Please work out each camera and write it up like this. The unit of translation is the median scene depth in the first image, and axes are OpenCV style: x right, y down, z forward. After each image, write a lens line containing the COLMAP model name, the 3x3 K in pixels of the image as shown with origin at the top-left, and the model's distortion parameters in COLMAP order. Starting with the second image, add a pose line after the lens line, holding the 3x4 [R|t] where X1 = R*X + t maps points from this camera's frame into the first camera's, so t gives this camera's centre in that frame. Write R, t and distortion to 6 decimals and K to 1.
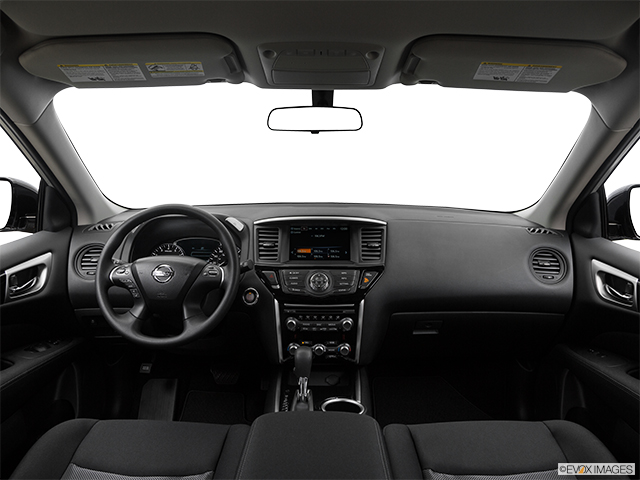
lens RADIAL K [[474.4, 0, 320.0], [0, 474.4, 240.0], [0, 0, 1]] dist [-0.132812, 0.063496]
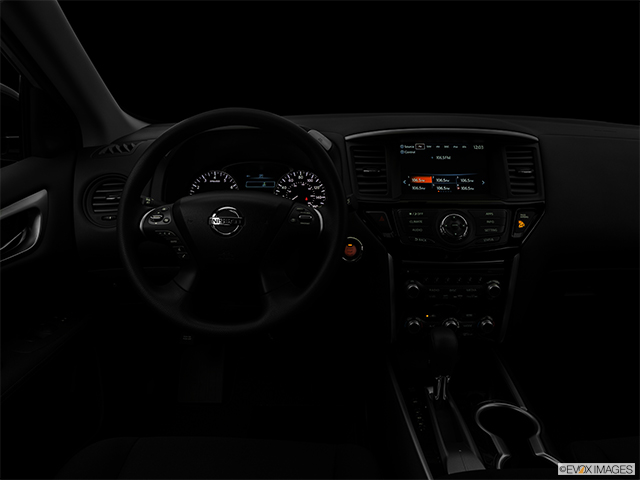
lens RADIAL K [[474.4, 0, 320.0], [0, 474.4, 240.0], [0, 0, 1]] dist [-0.132812, 0.063496]
pose [[0.999723, -0.006194, -0.022724, -0.173440], [0.009841, 0.986398, 0.164080, -0.004262], [0.021399, -0.164258, 0.986185, 0.337287]]
